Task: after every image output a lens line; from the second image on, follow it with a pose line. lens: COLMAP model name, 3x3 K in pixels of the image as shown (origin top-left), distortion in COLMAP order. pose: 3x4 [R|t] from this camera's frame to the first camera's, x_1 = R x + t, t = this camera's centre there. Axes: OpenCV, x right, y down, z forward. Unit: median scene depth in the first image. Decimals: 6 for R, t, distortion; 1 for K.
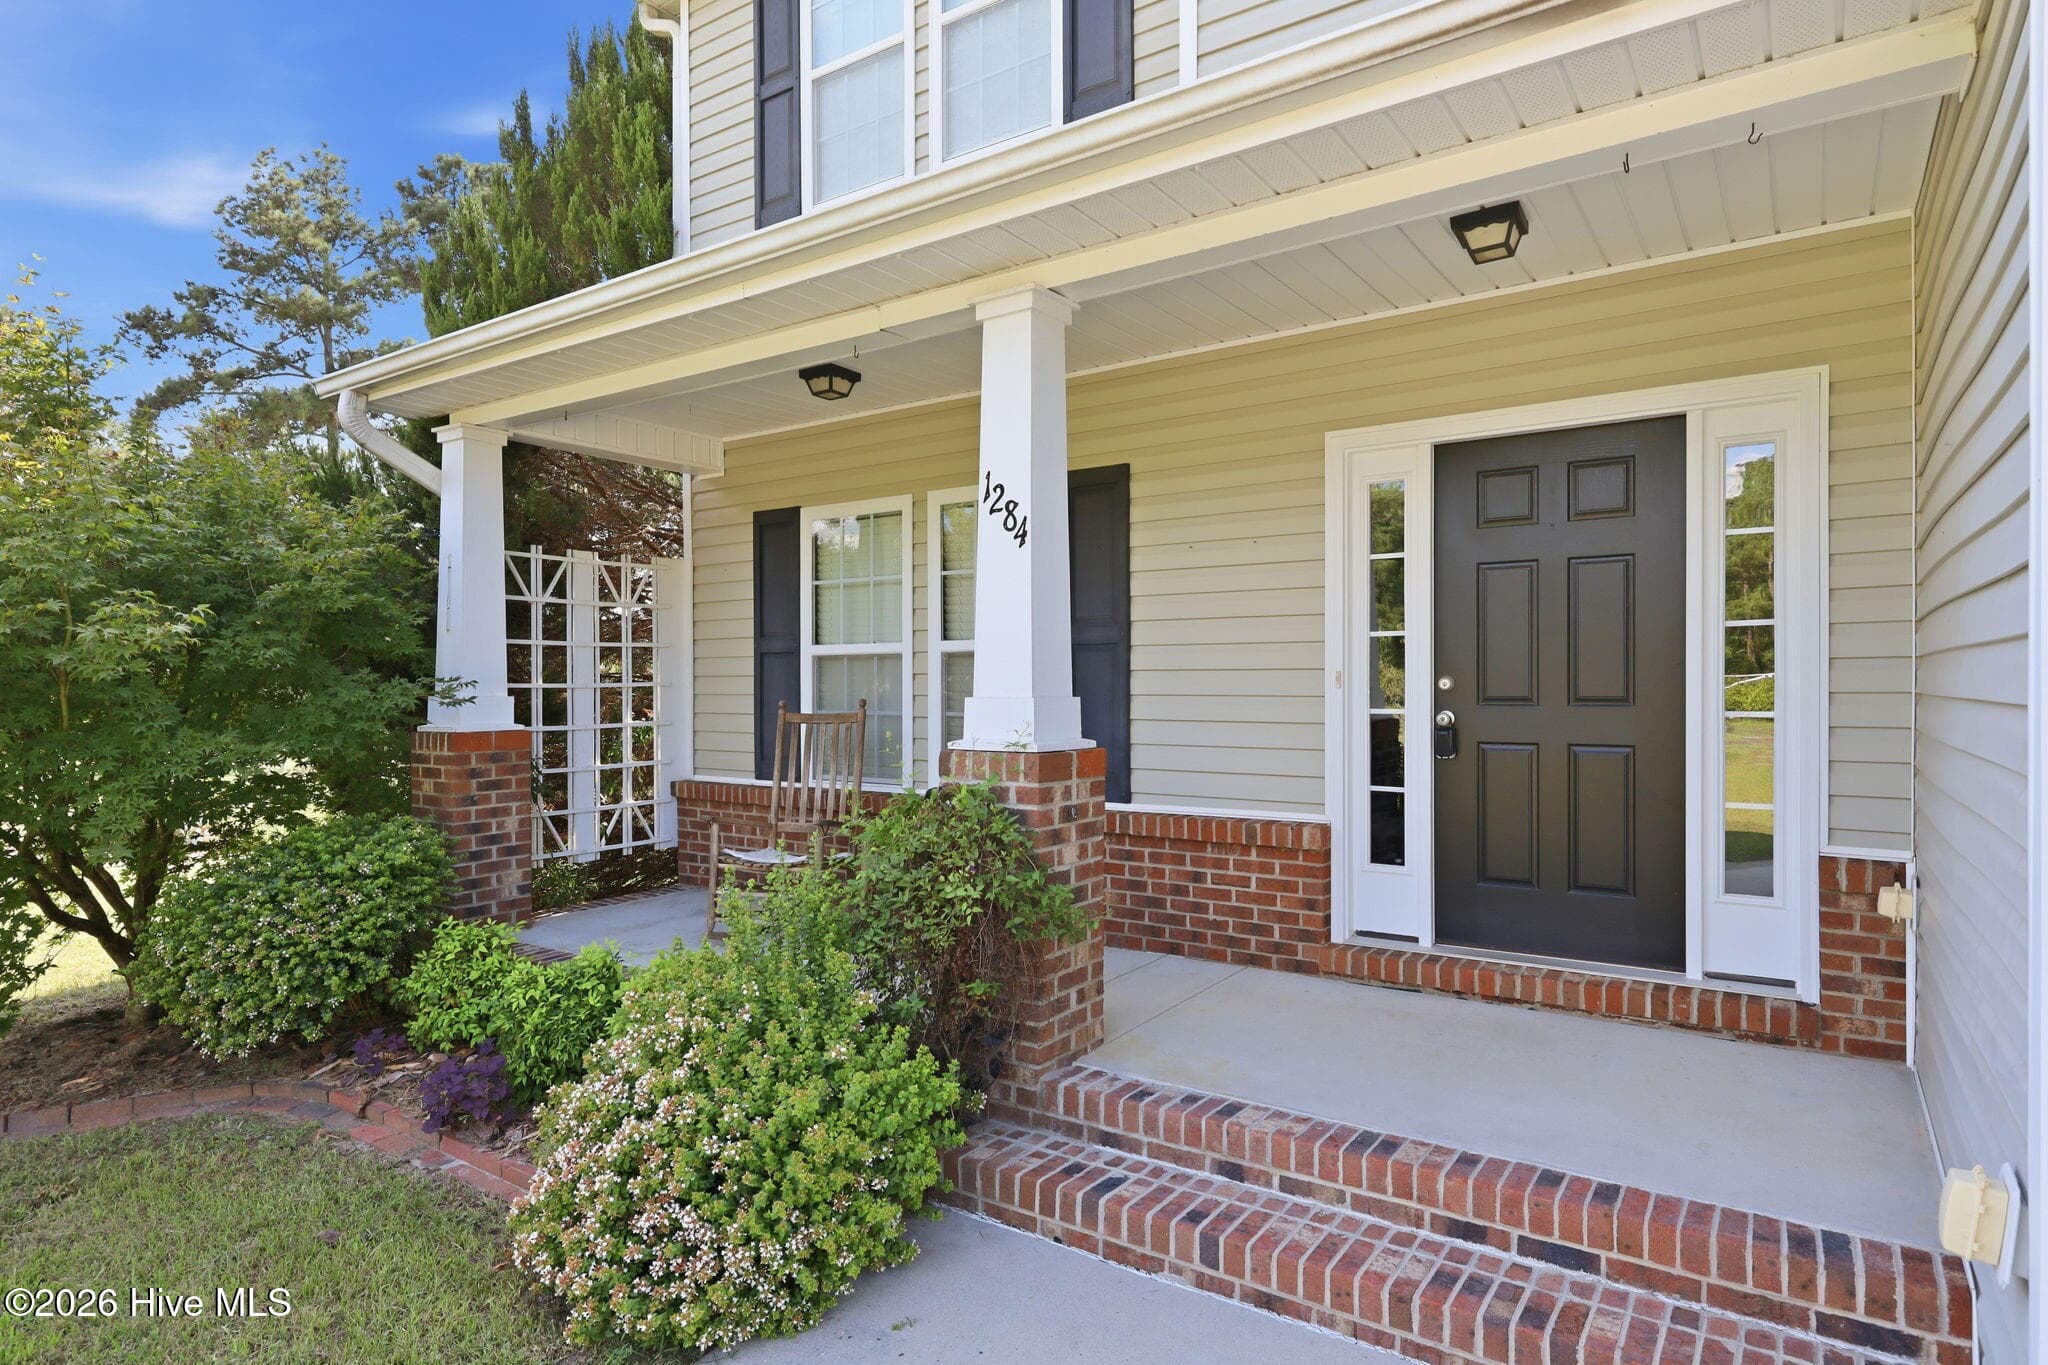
lens RADIAL K [[1122.3, 0, 1020.8], [0, 1122.3, 689.7], [0, 0, 1]] dist [0.003149, -0.000203]
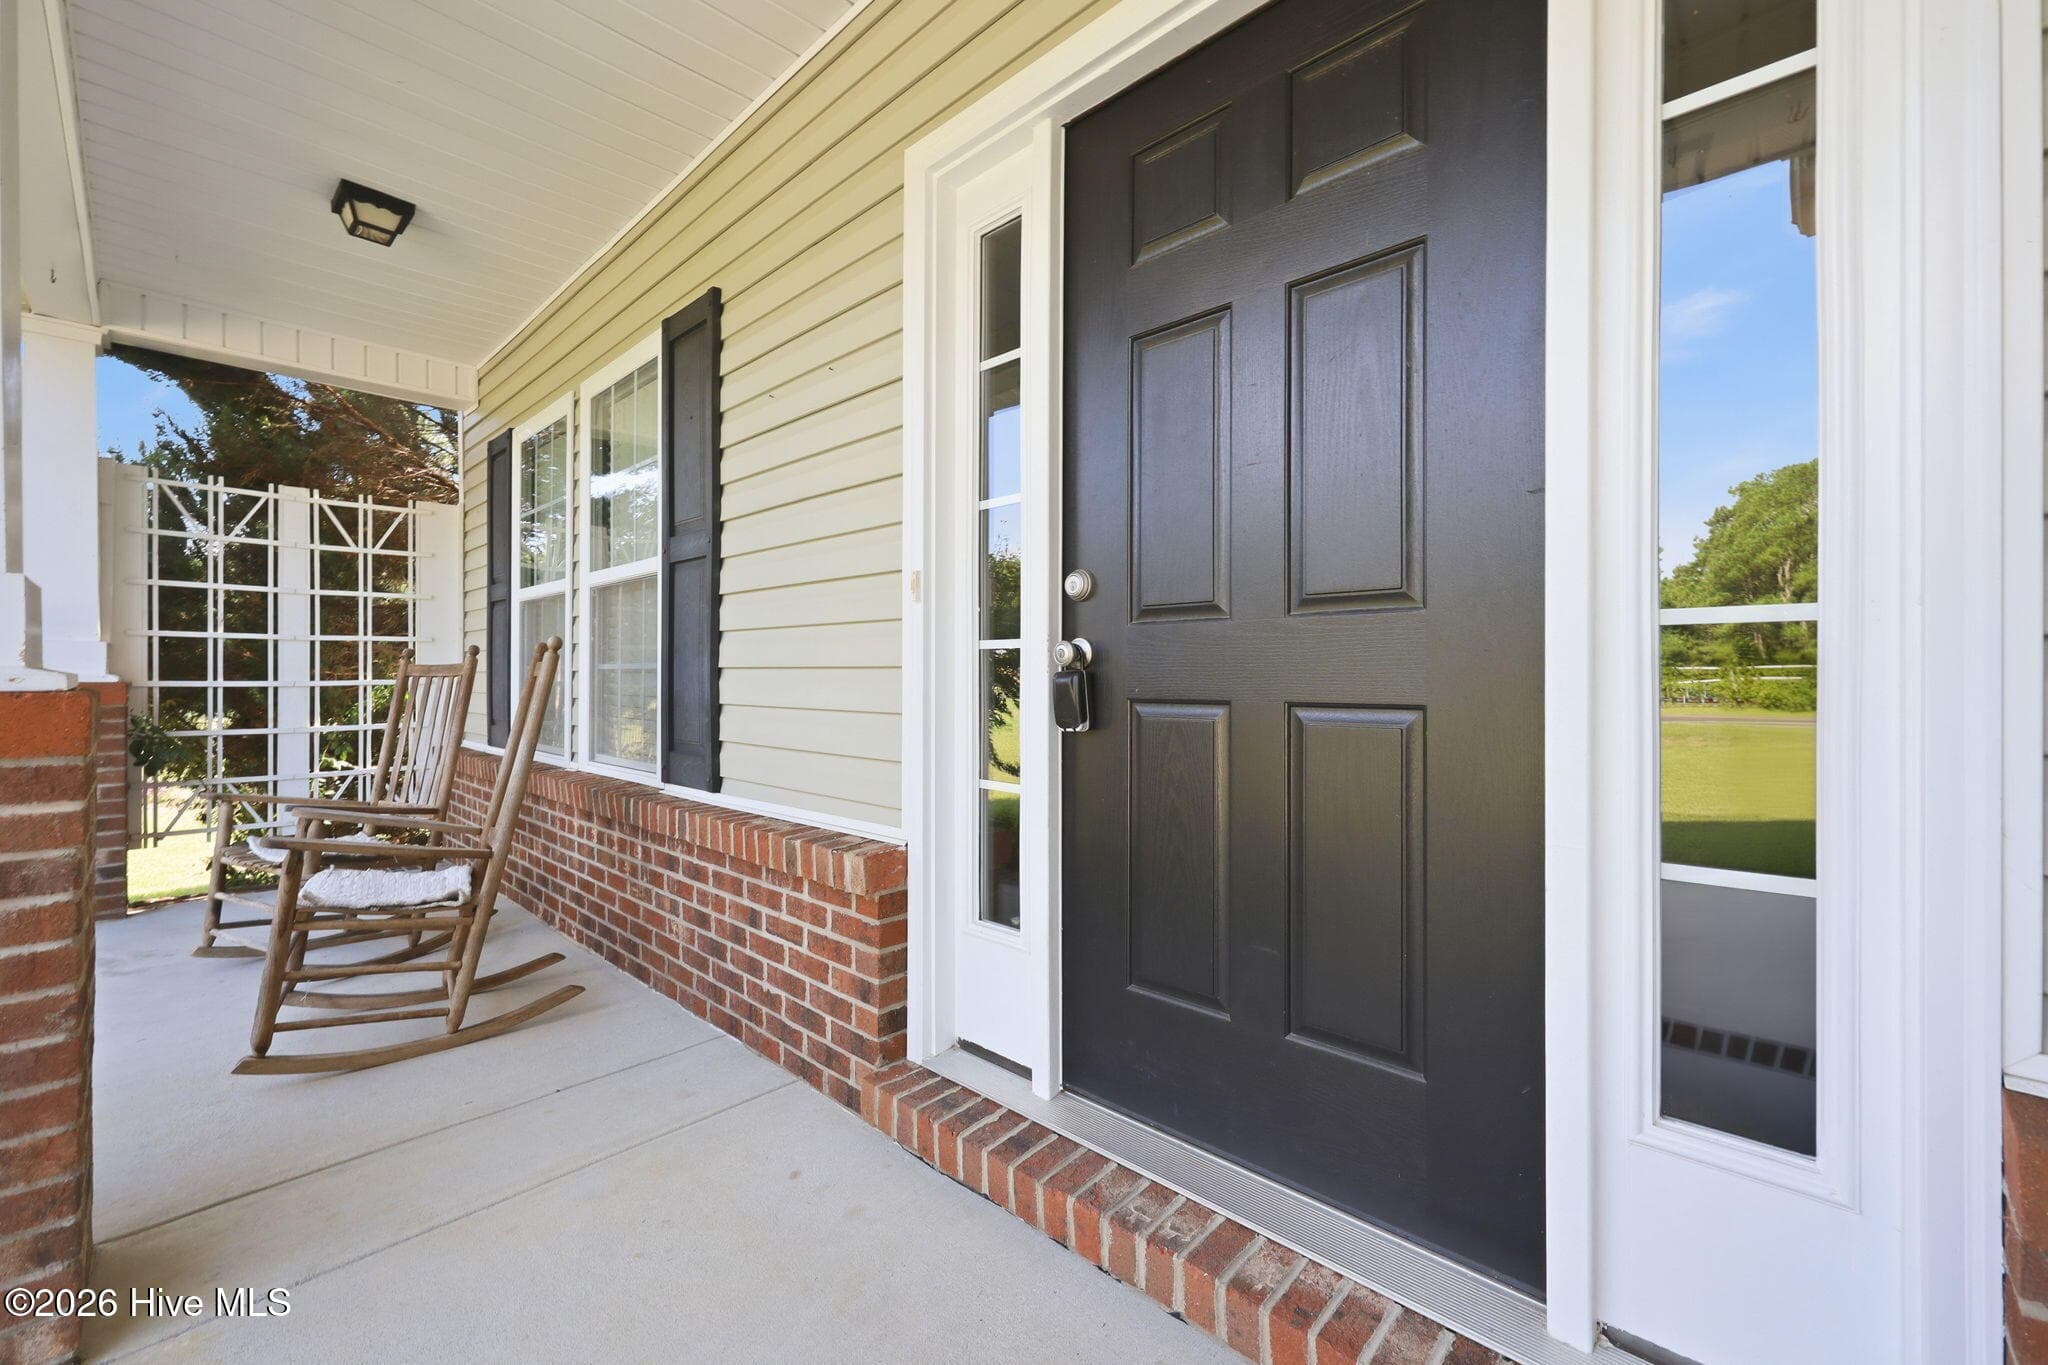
lens RADIAL K [[824.7, 0, 1029.0], [0, 824.7, 672.8], [0, 0, 1]] dist [-0.001214, 0.000087]
pose [[0.989446, 0.006801, -0.144742, 0.390437], [-0.008570, 0.999896, -0.011600, 0.037059], [0.144648, 0.012718, 0.989401, 0.595666]]
